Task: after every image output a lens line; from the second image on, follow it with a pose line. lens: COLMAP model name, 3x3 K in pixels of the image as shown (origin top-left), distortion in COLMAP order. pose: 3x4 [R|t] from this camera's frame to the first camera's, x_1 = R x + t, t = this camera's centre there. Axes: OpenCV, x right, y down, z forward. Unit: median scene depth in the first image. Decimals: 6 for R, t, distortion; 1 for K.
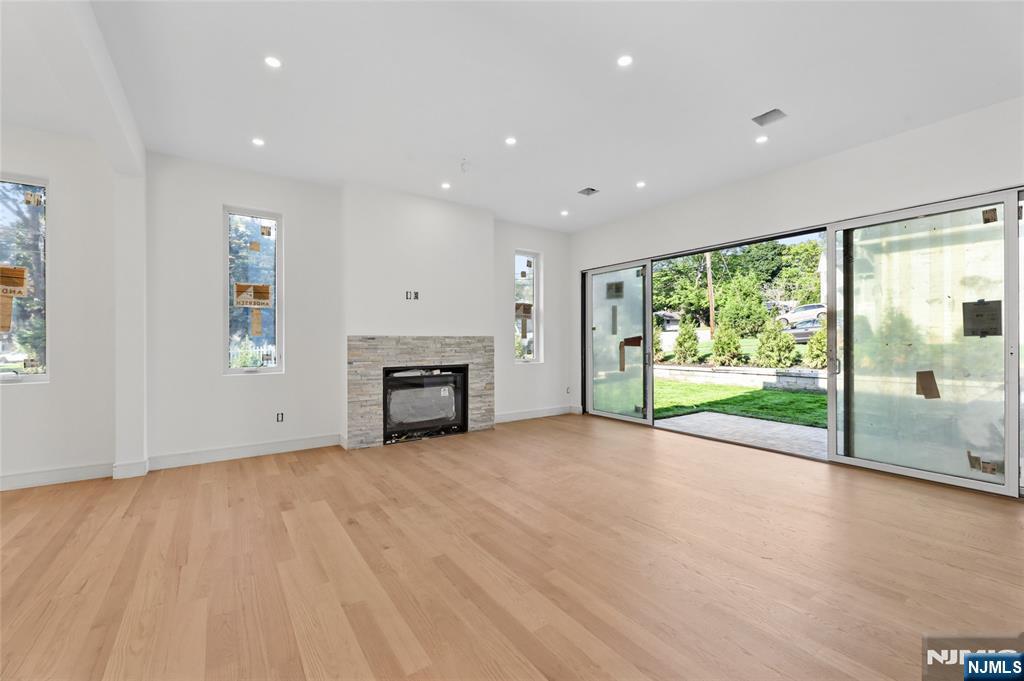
lens RADIAL K [[416.7, 0, 509.9], [0, 416.7, 347.1], [0, 0, 1]] dist [-0.001203, -0.000056]
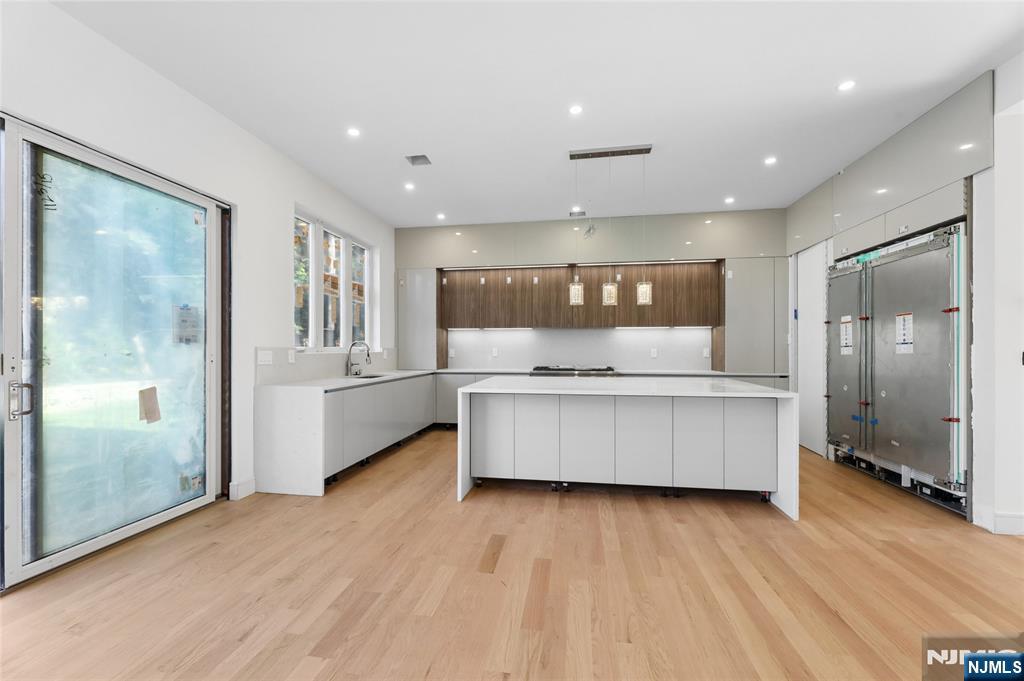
lens RADIAL K [[416.7, 0, 509.9], [0, 416.7, 347.1], [0, 0, 1]] dist [-0.001203, -0.000056]
pose [[-0.714701, 0.005501, 0.699409, -0.018534], [0.012043, 0.999918, 0.004441, -0.013508], [-0.699327, 0.011597, -0.714708, 1.090206]]
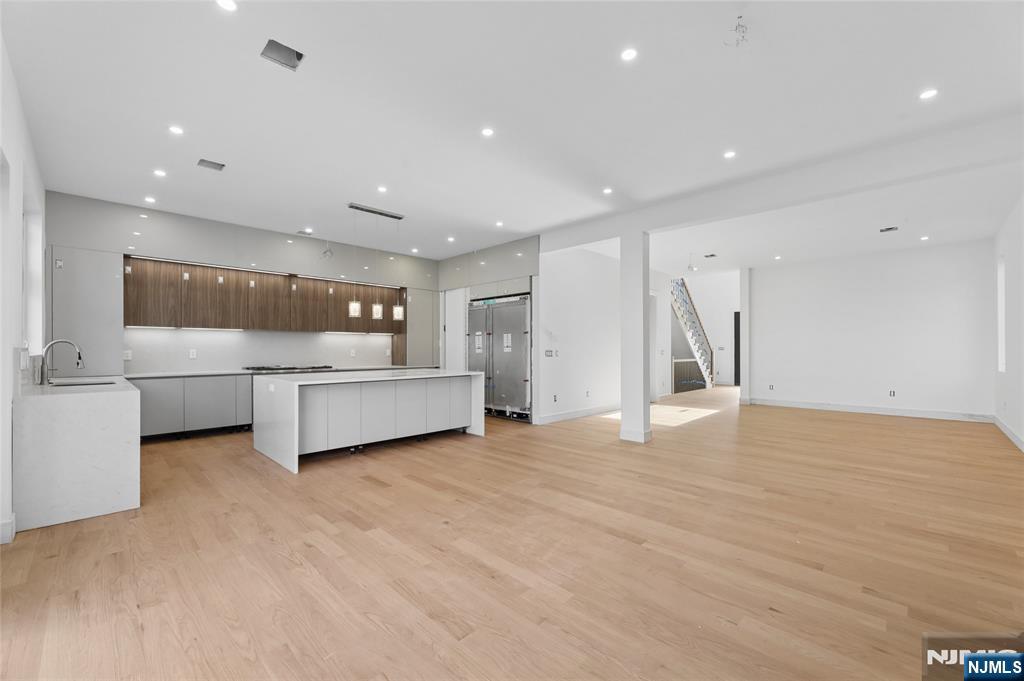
lens RADIAL K [[416.7, 0, 509.9], [0, 416.7, 347.1], [0, 0, 1]] dist [-0.001203, -0.000056]
pose [[-0.984587, 0.002823, -0.174873, 0.330435], [0.001464, 0.999968, 0.007899, -0.021984], [0.174890, 0.007521, -0.984559, 1.723934]]
